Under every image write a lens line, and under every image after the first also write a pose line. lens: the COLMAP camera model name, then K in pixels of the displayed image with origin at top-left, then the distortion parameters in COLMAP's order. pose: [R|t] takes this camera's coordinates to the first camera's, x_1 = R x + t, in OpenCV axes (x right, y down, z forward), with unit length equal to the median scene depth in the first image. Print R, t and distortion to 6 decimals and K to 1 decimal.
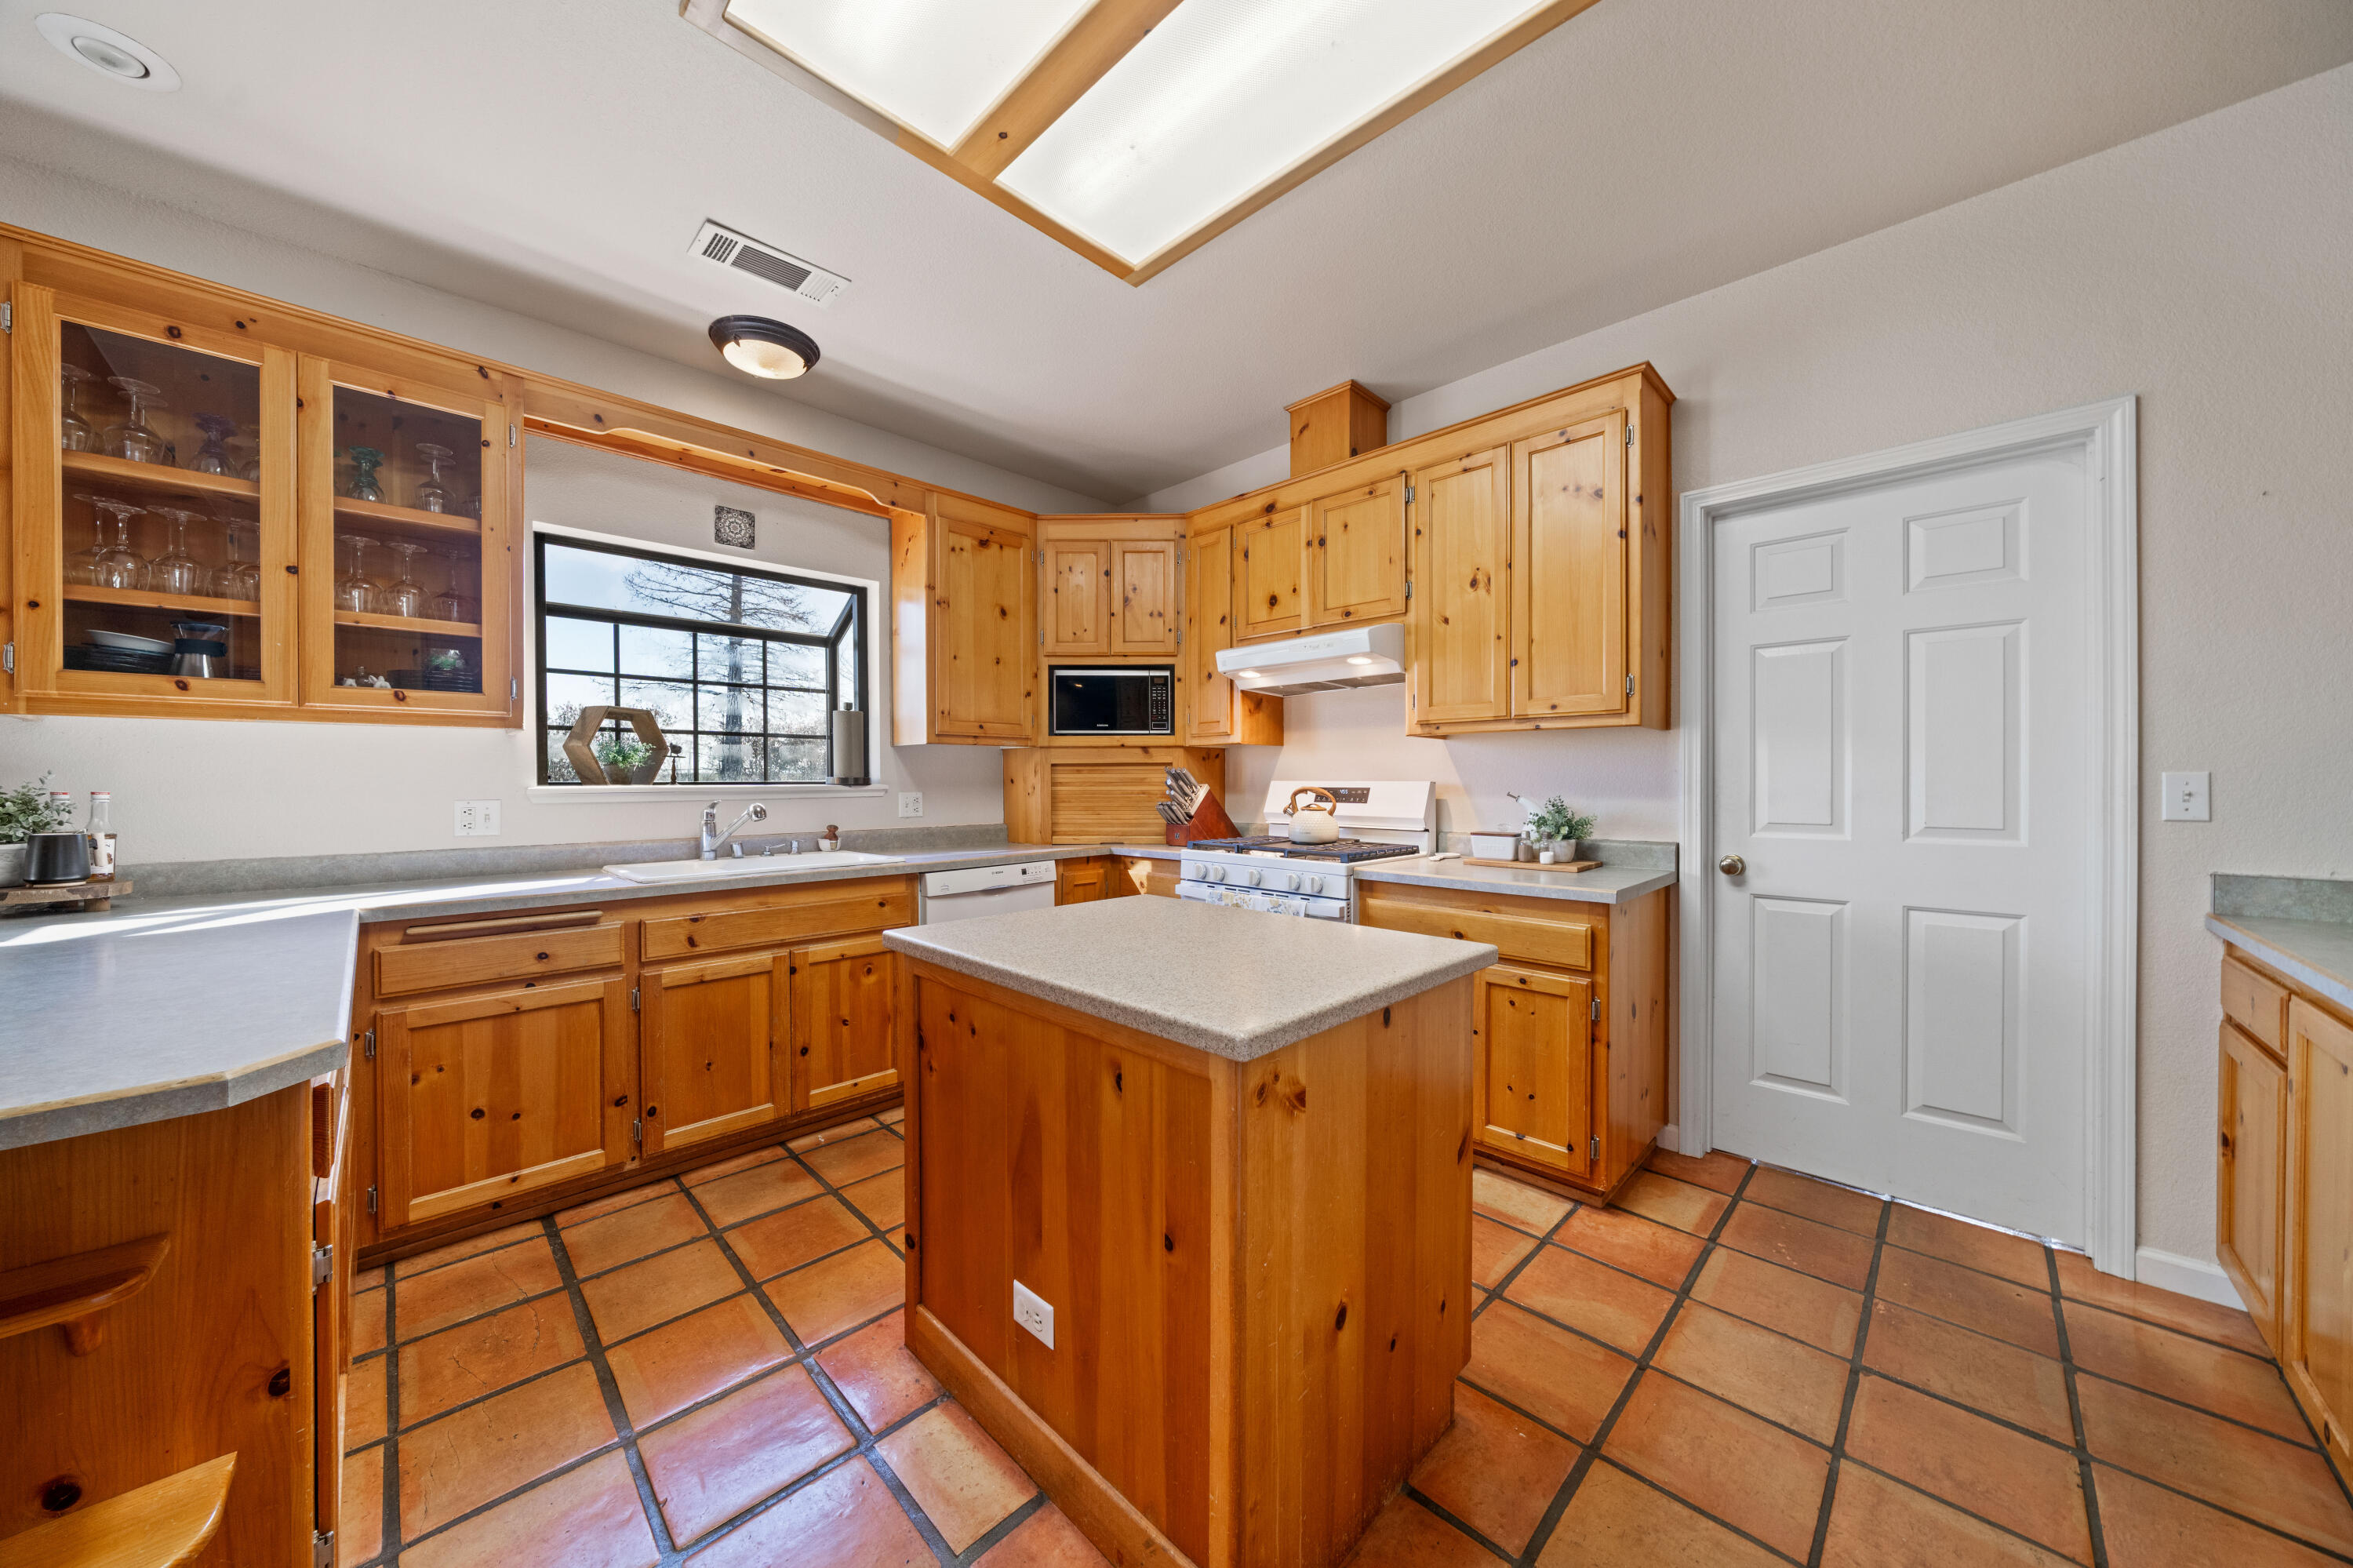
lens RADIAL K [[805.1, 0, 1175.5], [0, 805.1, 782.3], [0, 0, 1]] dist [-0.007189, 0.000396]
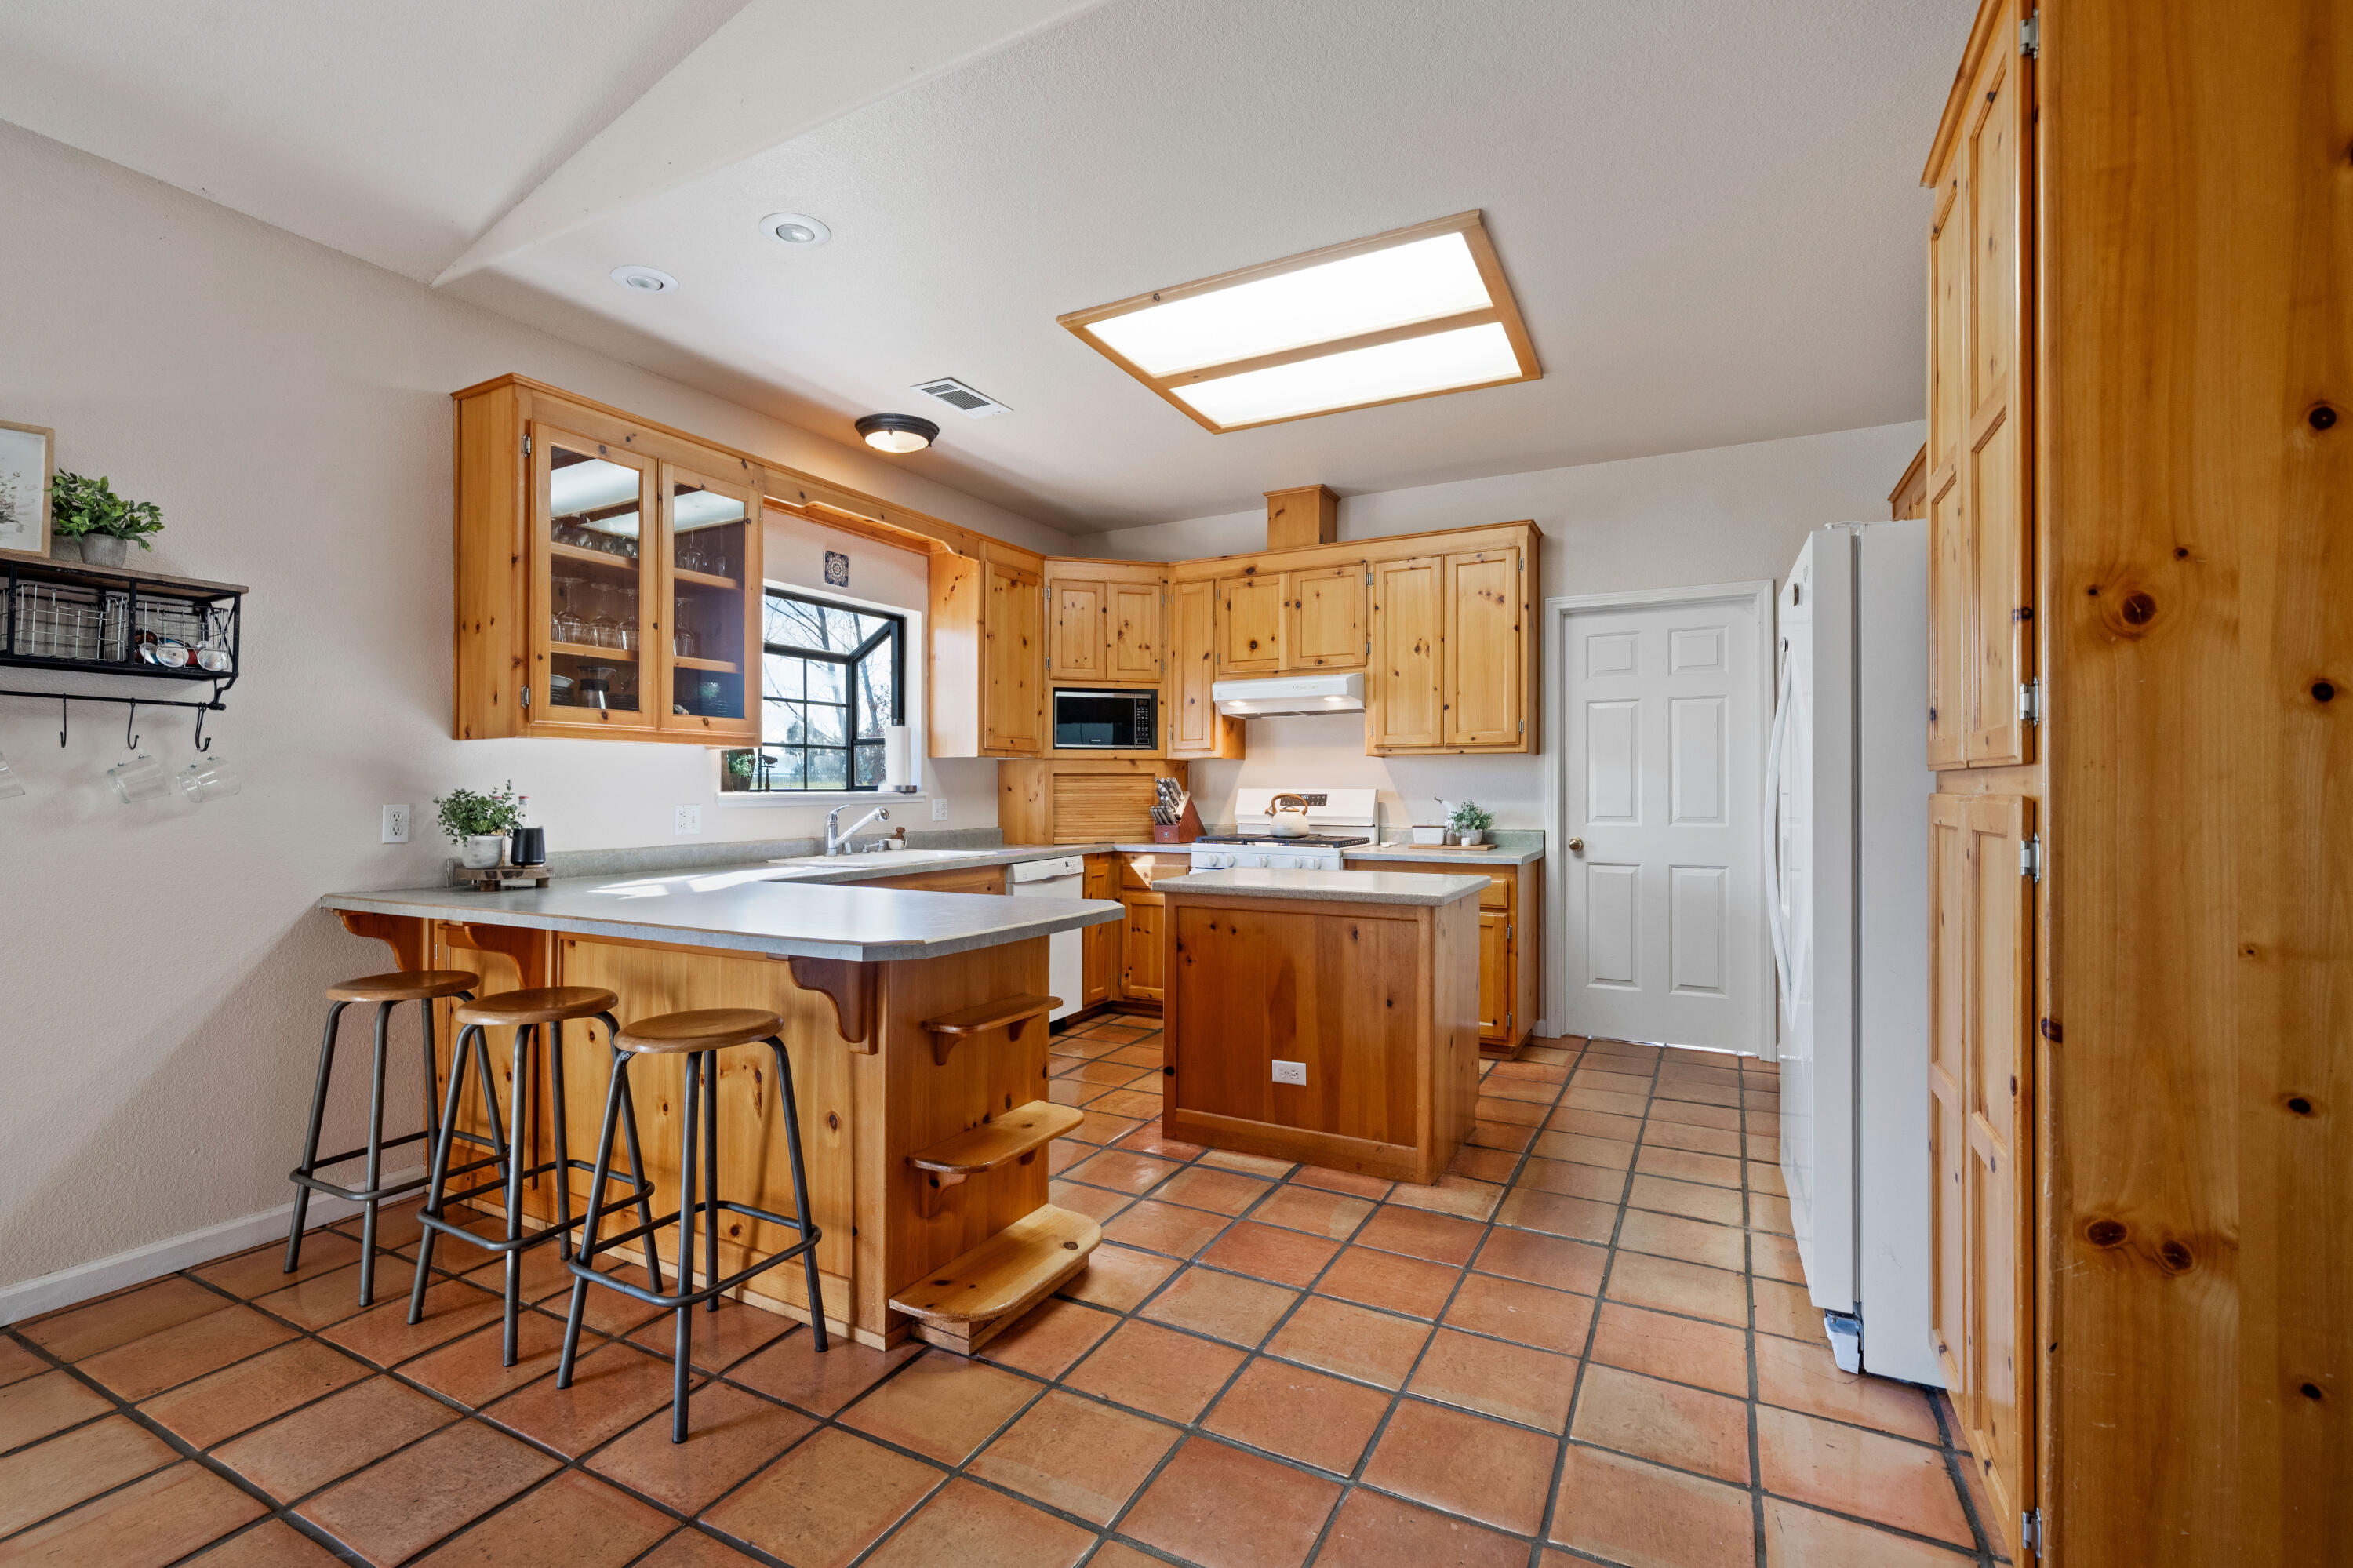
lens RADIAL K [[1028.3, 0, 1178.7], [0, 1028.3, 780.6], [0, 0, 1]] dist [0.003802, -0.000045]
pose [[0.956969, 0.002994, 0.290175, -0.550541], [-0.000020, 0.999947, -0.010250, 0.002453], [-0.290191, 0.009803, 0.956919, -0.602722]]
